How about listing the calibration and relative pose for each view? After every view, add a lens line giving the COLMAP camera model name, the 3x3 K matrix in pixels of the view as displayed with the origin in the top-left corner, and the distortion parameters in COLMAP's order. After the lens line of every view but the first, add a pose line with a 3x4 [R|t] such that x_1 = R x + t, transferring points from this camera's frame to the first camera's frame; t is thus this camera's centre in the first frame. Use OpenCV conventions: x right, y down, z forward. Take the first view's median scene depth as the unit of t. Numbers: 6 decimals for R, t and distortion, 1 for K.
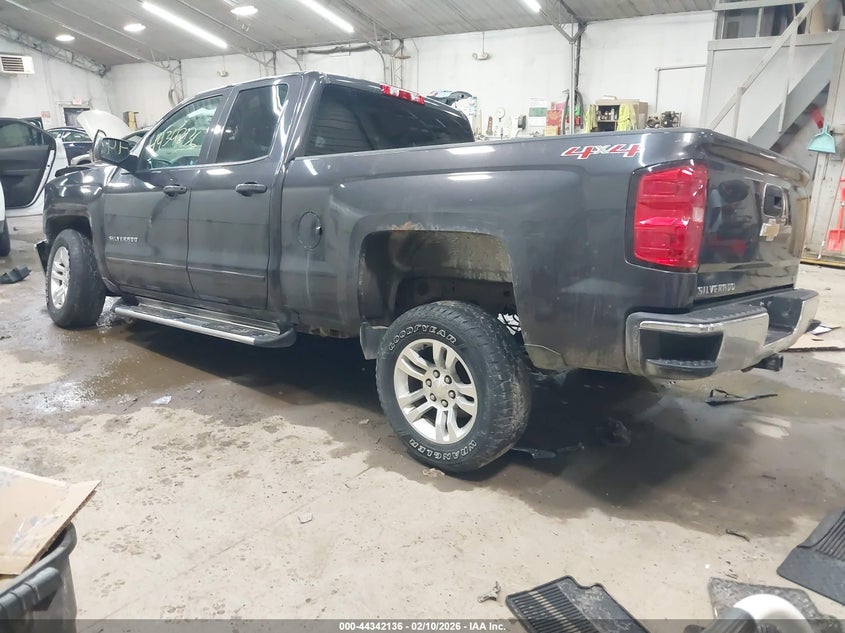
lens RADIAL K [[660.5, 0, 422.5], [0, 660.5, 316.5], [0, 0, 1]] dist [-0.010800, -0.000226]
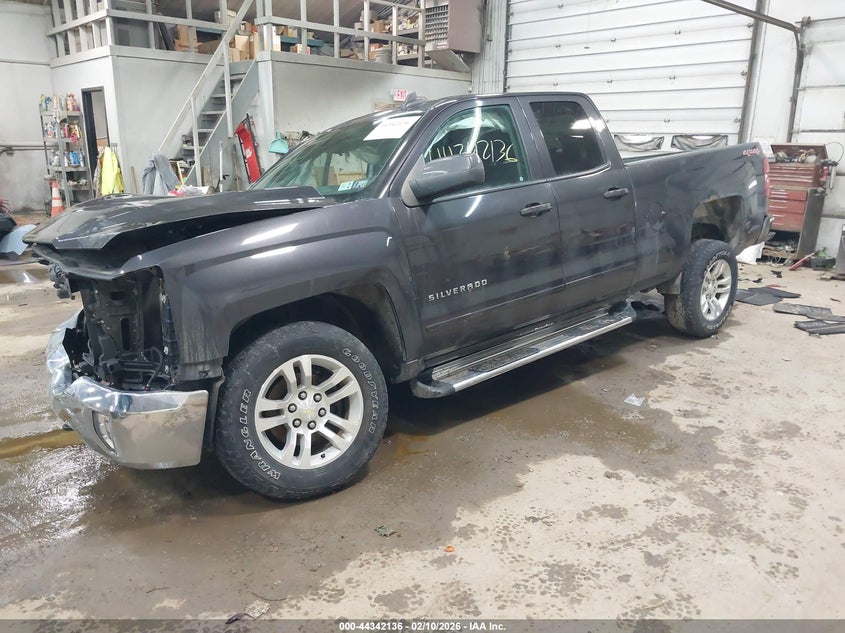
lens RADIAL K [[660.5, 0, 422.5], [0, 660.5, 316.5], [0, 0, 1]] dist [-0.010800, -0.000226]
pose [[0.170661, -0.252369, 0.952462, -1.419485], [0.247250, 0.946684, 0.206536, -0.302141], [-0.953804, 0.200248, 0.223960, 1.051937]]
